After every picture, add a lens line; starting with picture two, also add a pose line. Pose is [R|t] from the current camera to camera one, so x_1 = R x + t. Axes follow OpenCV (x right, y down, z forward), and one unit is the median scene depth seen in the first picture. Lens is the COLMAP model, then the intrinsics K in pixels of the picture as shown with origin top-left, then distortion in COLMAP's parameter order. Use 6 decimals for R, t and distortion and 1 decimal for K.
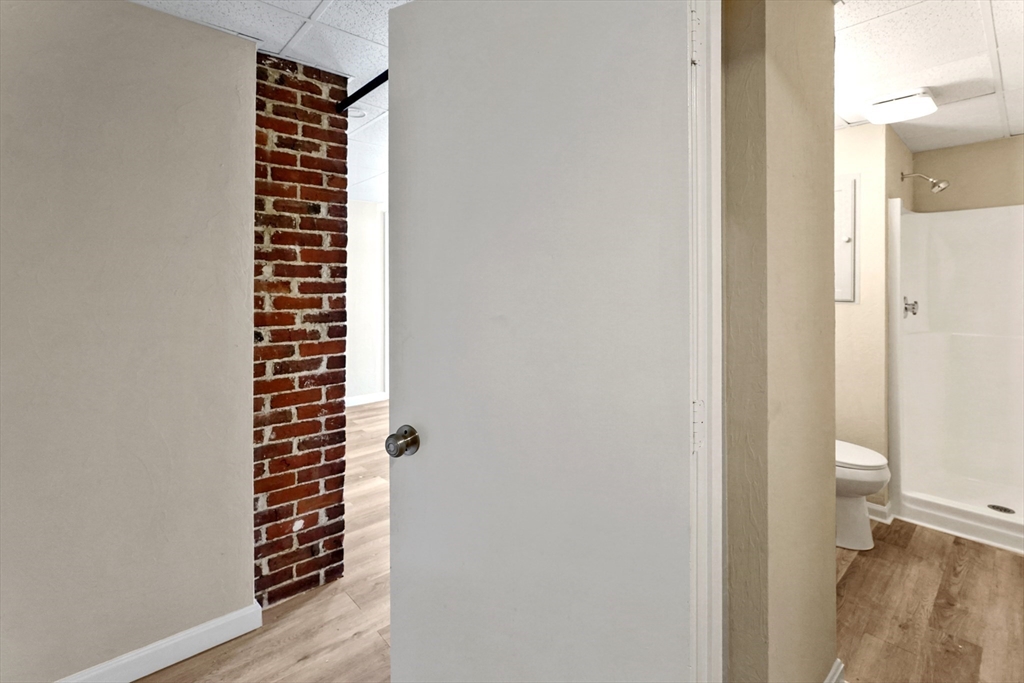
lens RADIAL K [[473.6, 0, 515.6], [0, 473.6, 290.5], [0, 0, 1]] dist [-0.002947, 0.000903]
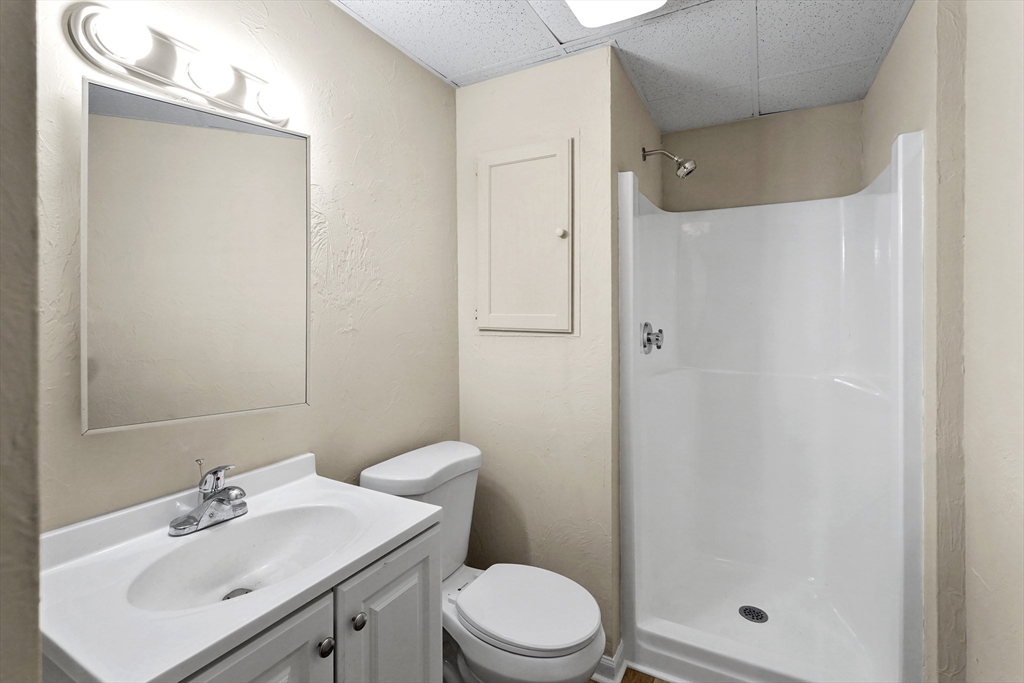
lens RADIAL K [[465.8, 0, 511.1], [0, 465.8, 311.2], [0, 0, 1]] dist [-0.003003, 0.000630]
pose [[0.944394, -0.000369, 0.328815, 0.420916], [0.001222, 0.999996, -0.002386, -0.003920], [-0.328813, 0.002655, 0.944391, 0.428407]]
